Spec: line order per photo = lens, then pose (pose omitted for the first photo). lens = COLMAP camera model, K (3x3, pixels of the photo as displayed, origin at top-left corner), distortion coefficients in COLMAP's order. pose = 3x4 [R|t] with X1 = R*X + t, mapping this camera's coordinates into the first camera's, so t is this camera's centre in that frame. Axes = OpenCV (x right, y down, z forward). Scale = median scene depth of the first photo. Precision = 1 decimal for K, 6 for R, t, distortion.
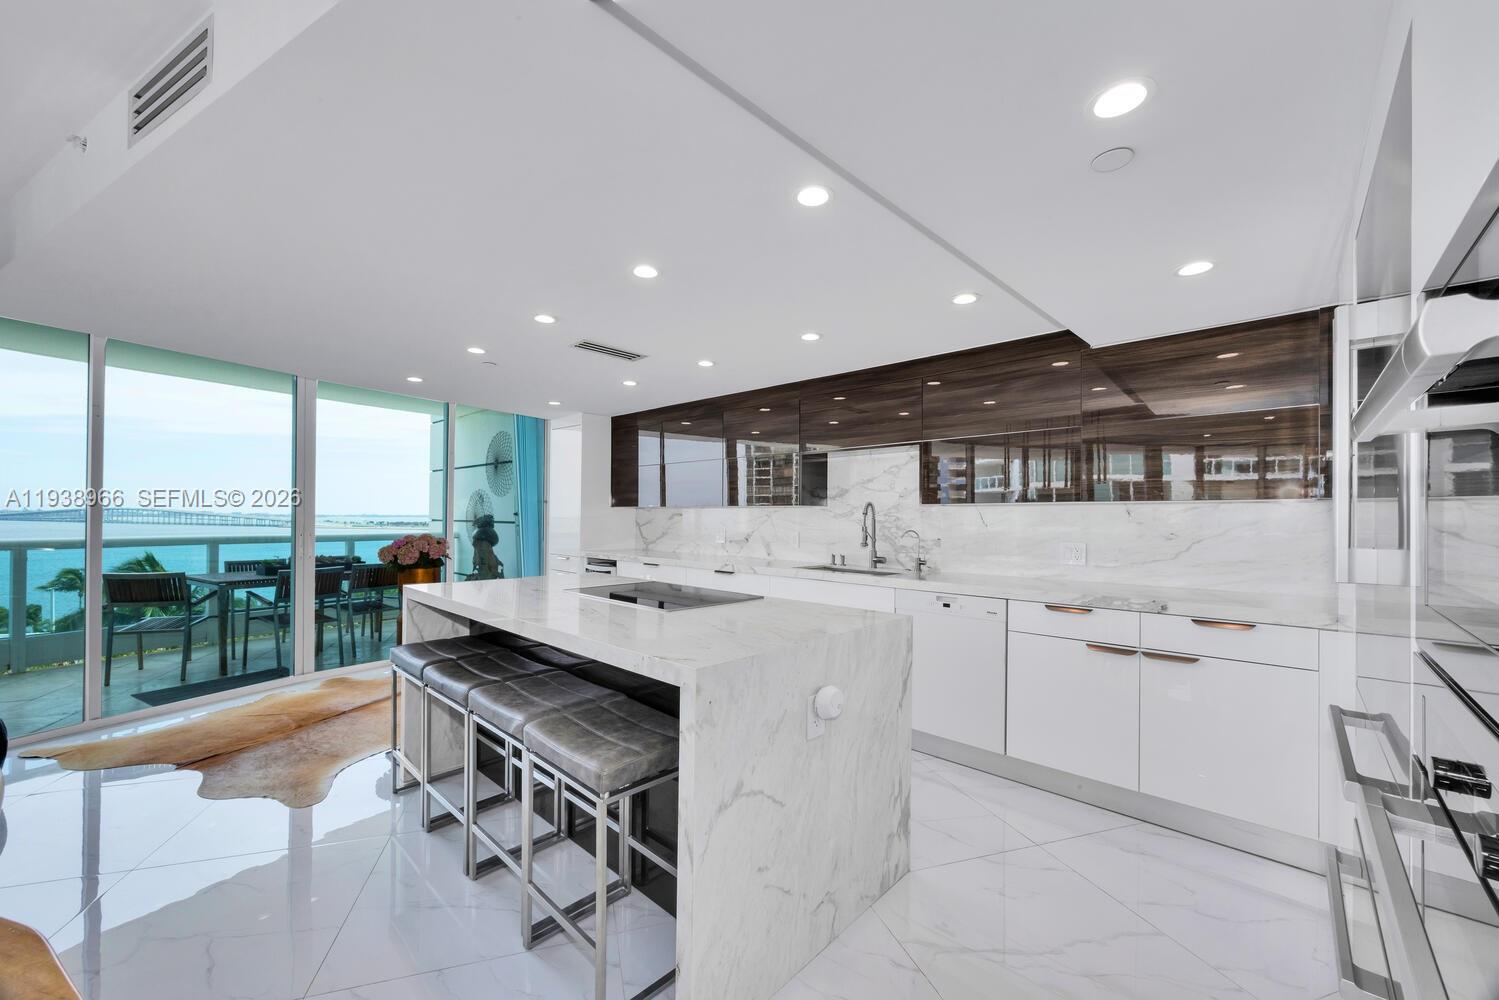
lens RADIAL K [[616.7, 0, 749.6], [0, 616.7, 516.5], [0, 0, 1]] dist [0.014983, 0.000083]
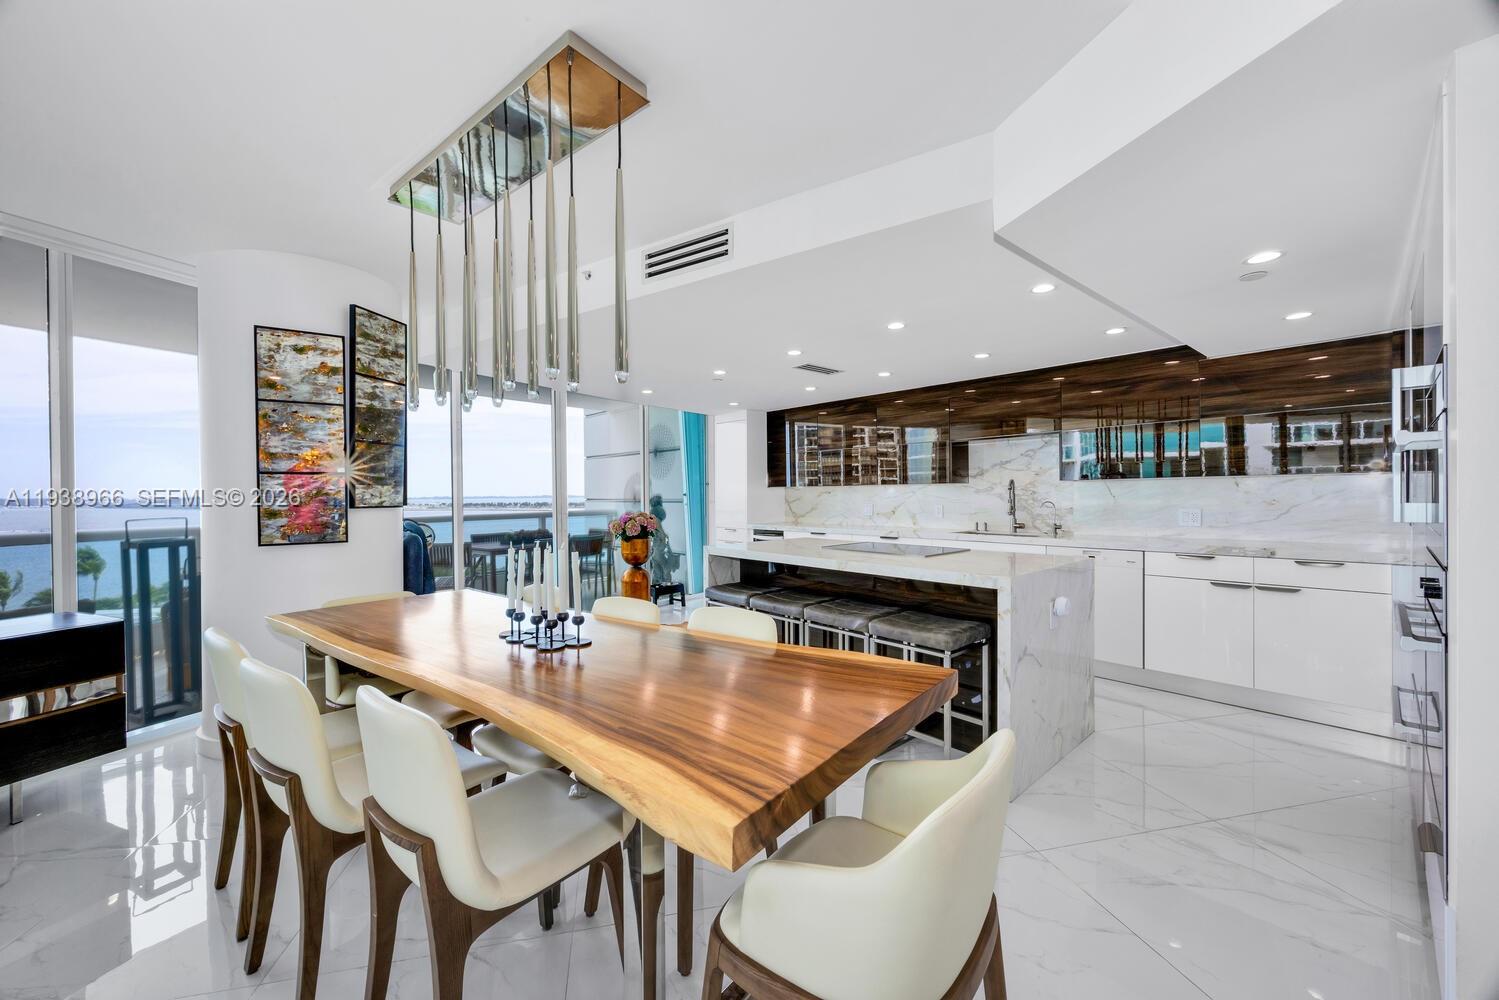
lens RADIAL K [[629.7, 0, 749.5], [0, 629.7, 500.0], [0, 0, 1]] dist [0.021288, -0.000079]
pose [[0.997972, -0.017598, -0.061178, -0.249804], [0.018241, 0.999784, 0.009970, -0.004224], [0.060990, -0.011066, 0.998077, -0.299993]]
